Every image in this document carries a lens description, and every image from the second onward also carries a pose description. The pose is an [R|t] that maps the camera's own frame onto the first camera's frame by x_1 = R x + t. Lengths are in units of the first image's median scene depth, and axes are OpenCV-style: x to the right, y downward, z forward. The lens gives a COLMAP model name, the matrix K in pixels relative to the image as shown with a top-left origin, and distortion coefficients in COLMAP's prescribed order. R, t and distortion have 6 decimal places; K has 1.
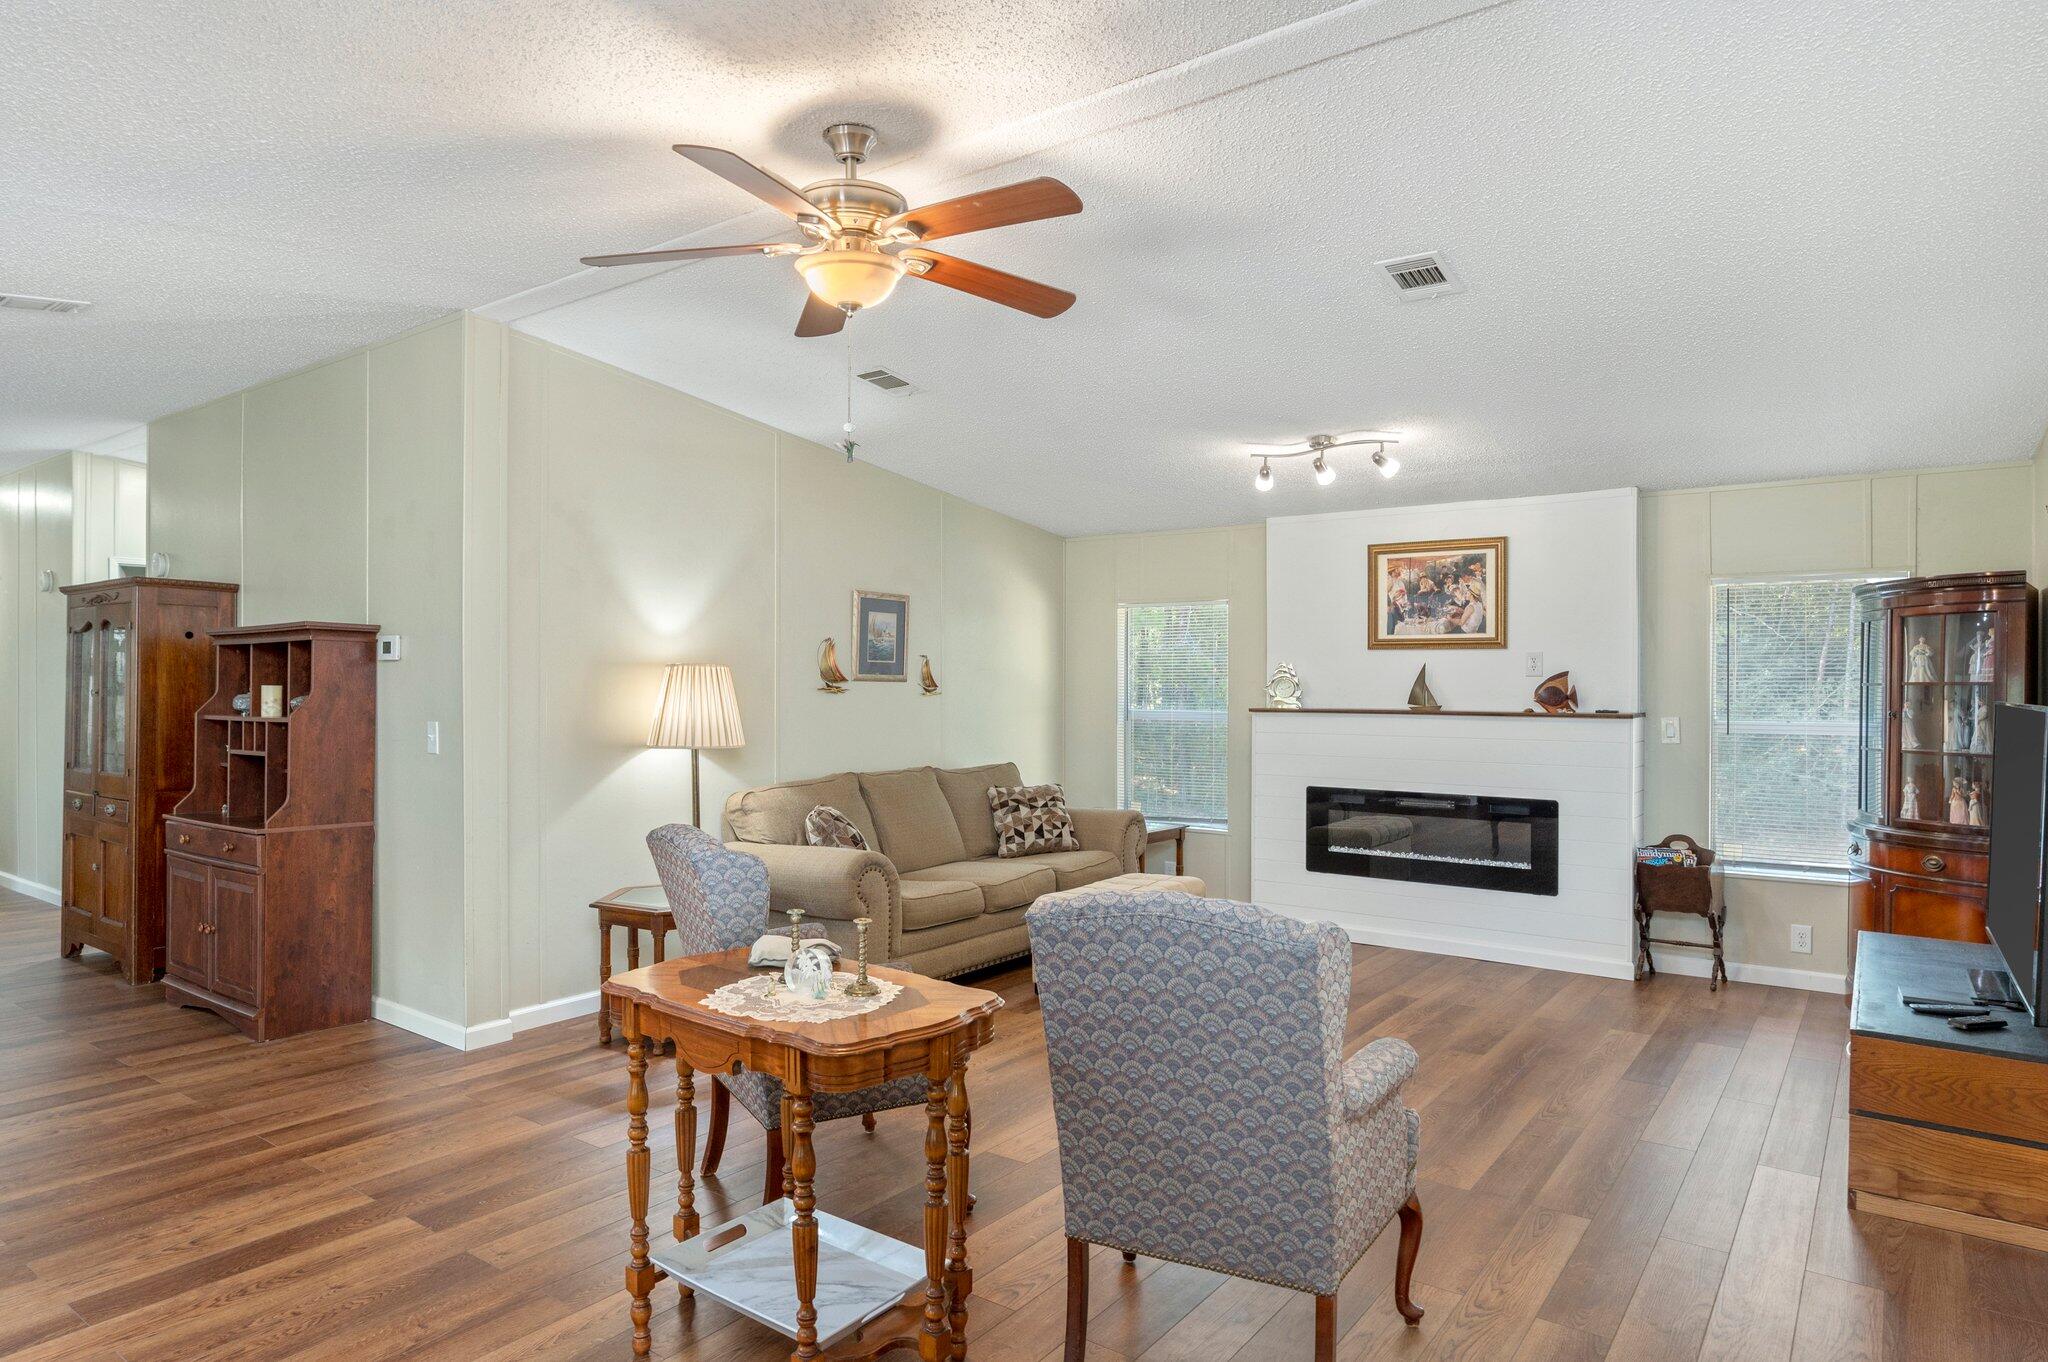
lens RADIAL K [[1186.7, 0, 1010.7], [0, 1186.7, 681.0], [0, 0, 1]] dist [0.016534, -0.000765]
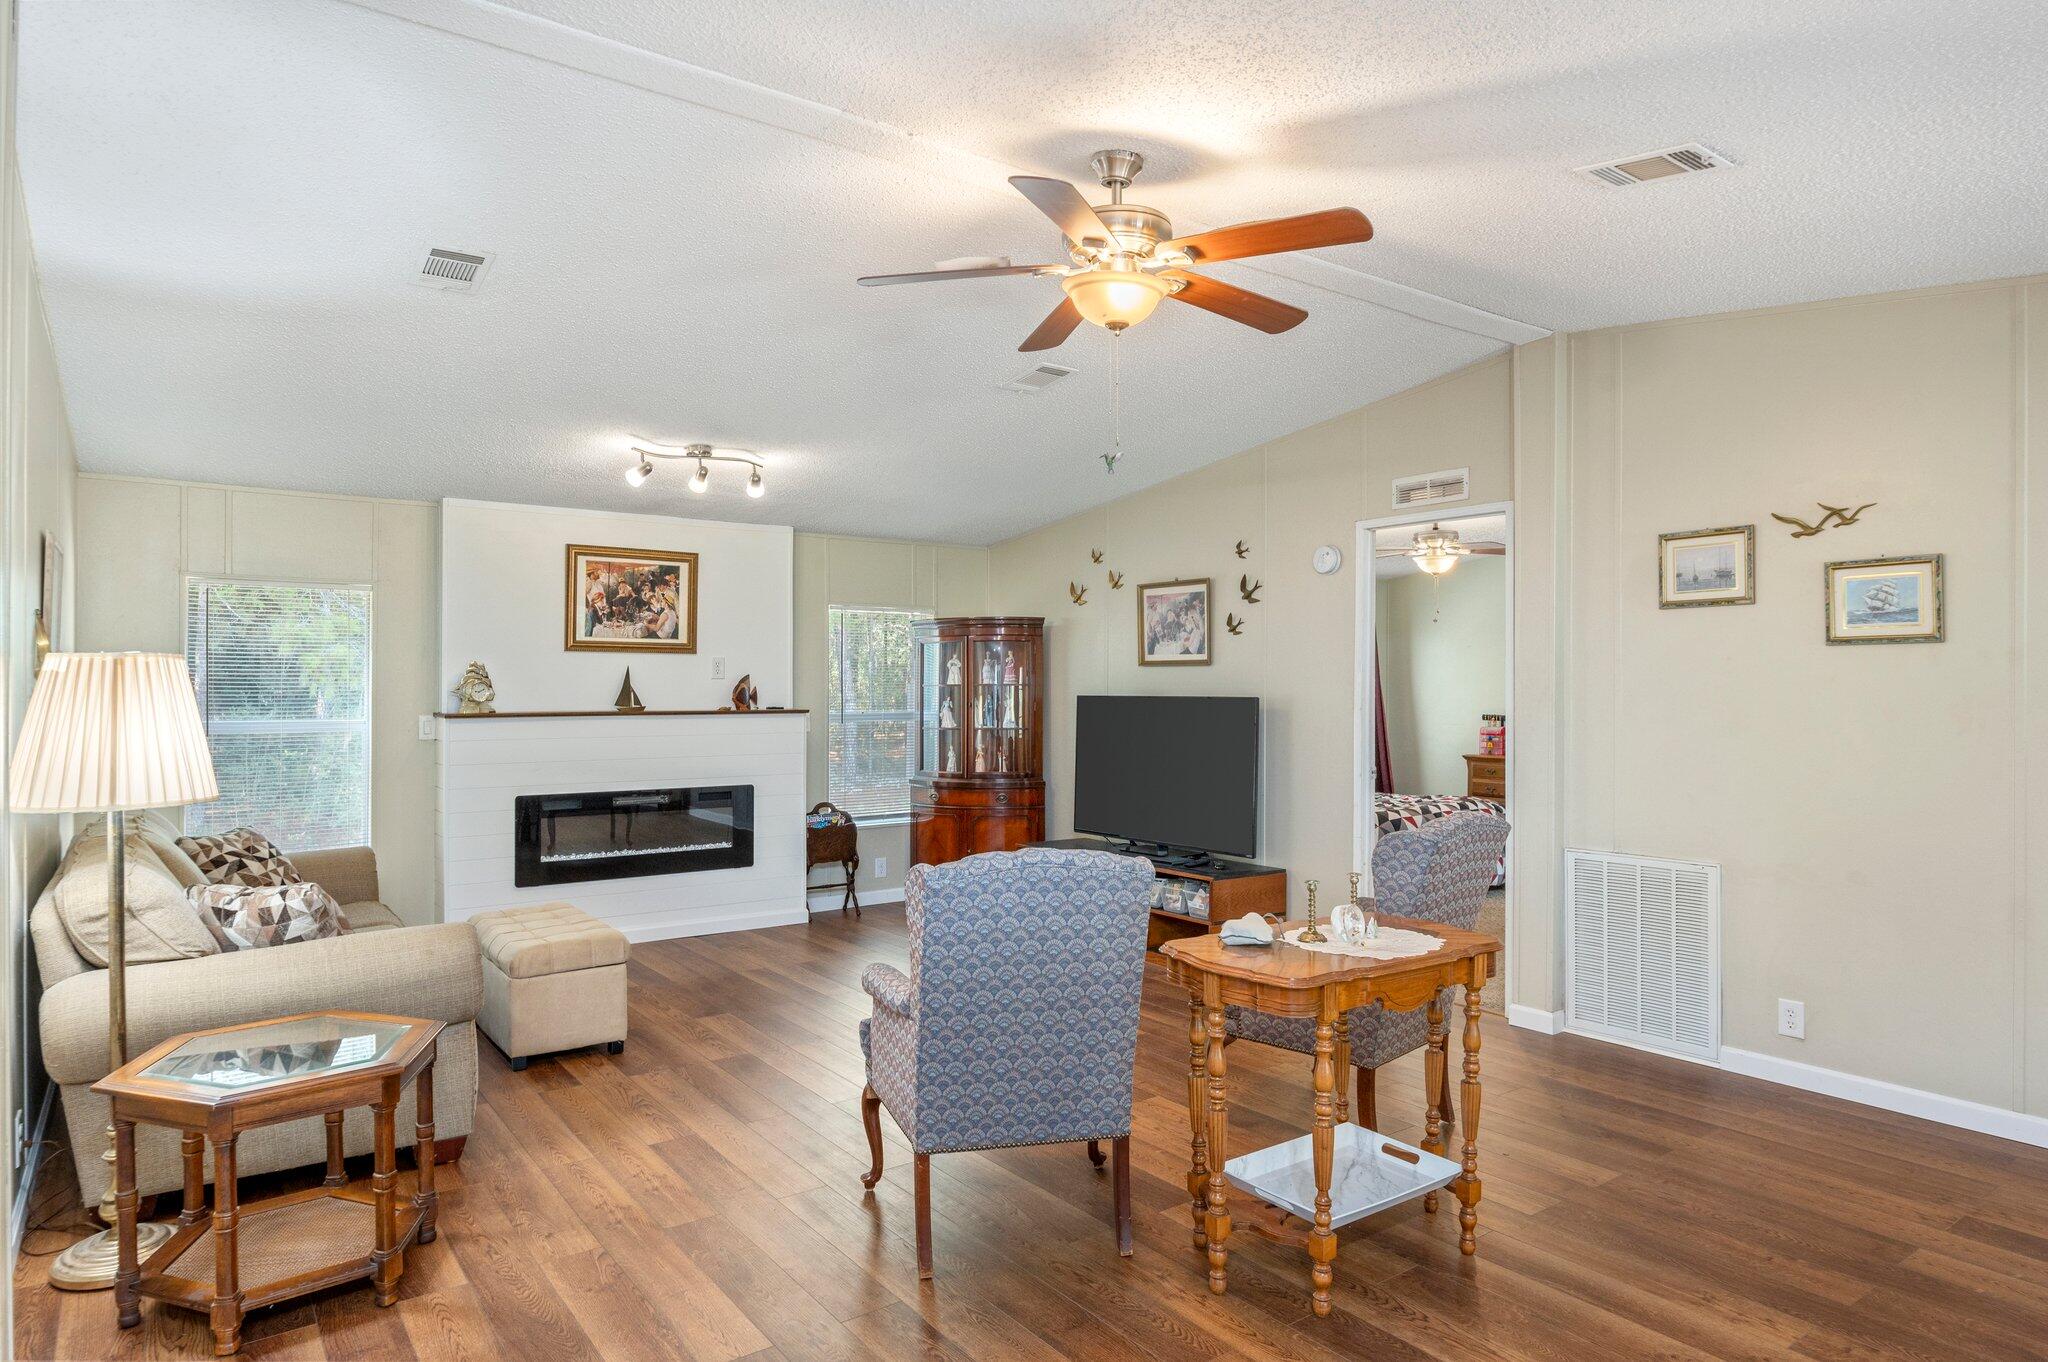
lens RADIAL K [[1186.7, 0, 1031.7], [0, 1186.7, 696.3], [0, 0, 1]] dist [0.016534, -0.000765]
pose [[0.336056, -0.012104, 0.941764, -0.514095], [-0.001736, 0.999908, 0.013470, -0.003136], [-0.941840, -0.006162, 0.336004, 0.323781]]
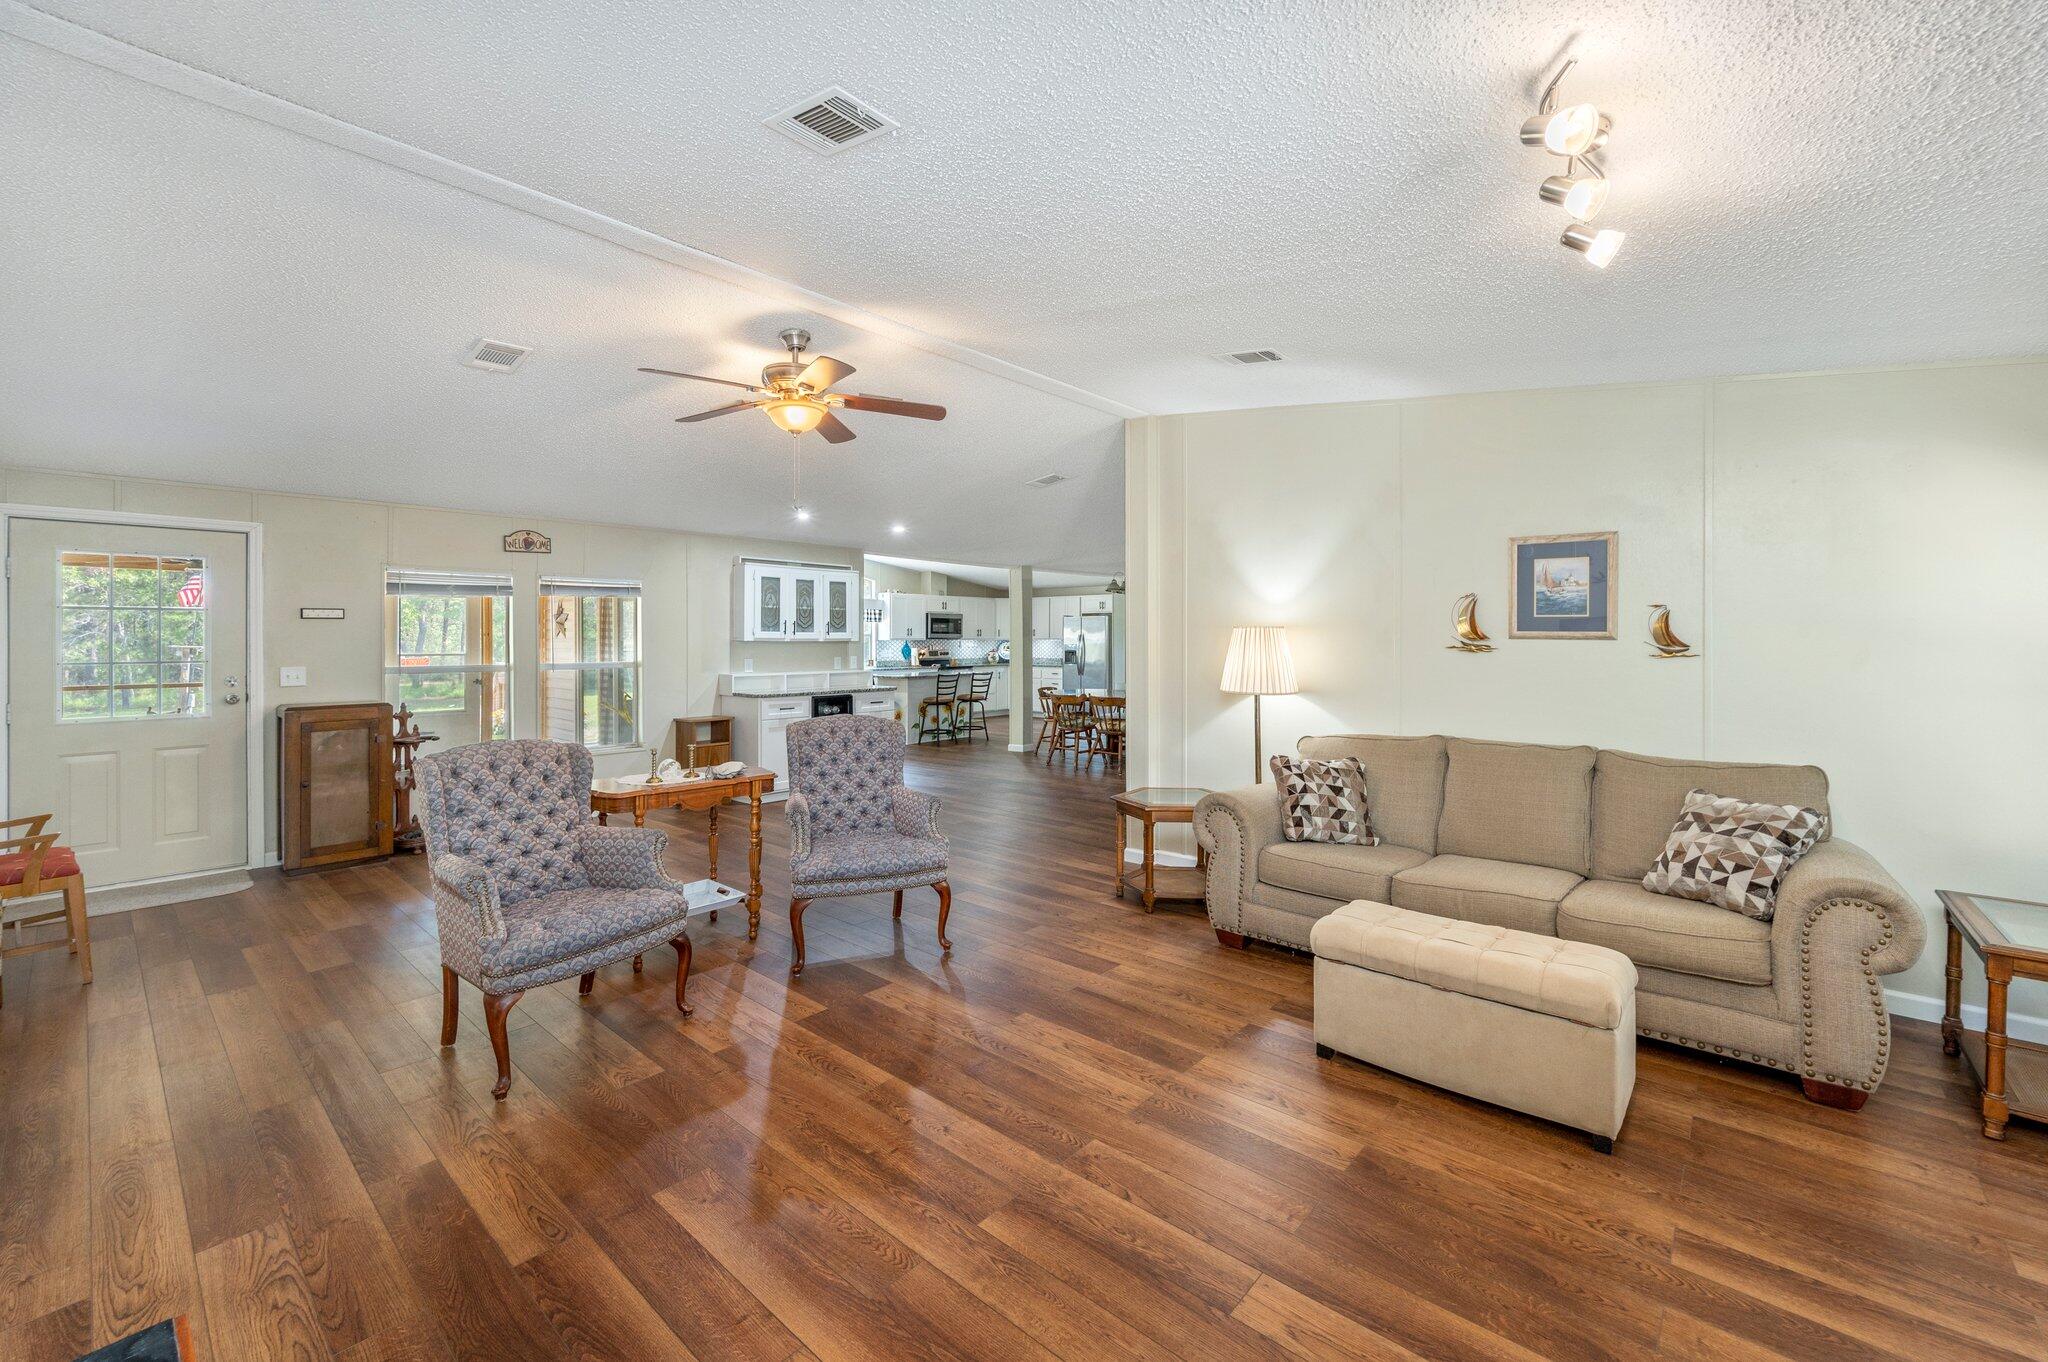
lens RADIAL K [[847.4, 0, 1032.2], [0, 847.4, 633.7], [0, 0, 1]] dist [-0.008091, -0.000174]
pose [[-0.136439, -0.009430, -0.990604, 0.543883], [0.003517, 0.999944, -0.010004, 0.000941], [0.990642, -0.004849, -0.136399, 0.709119]]
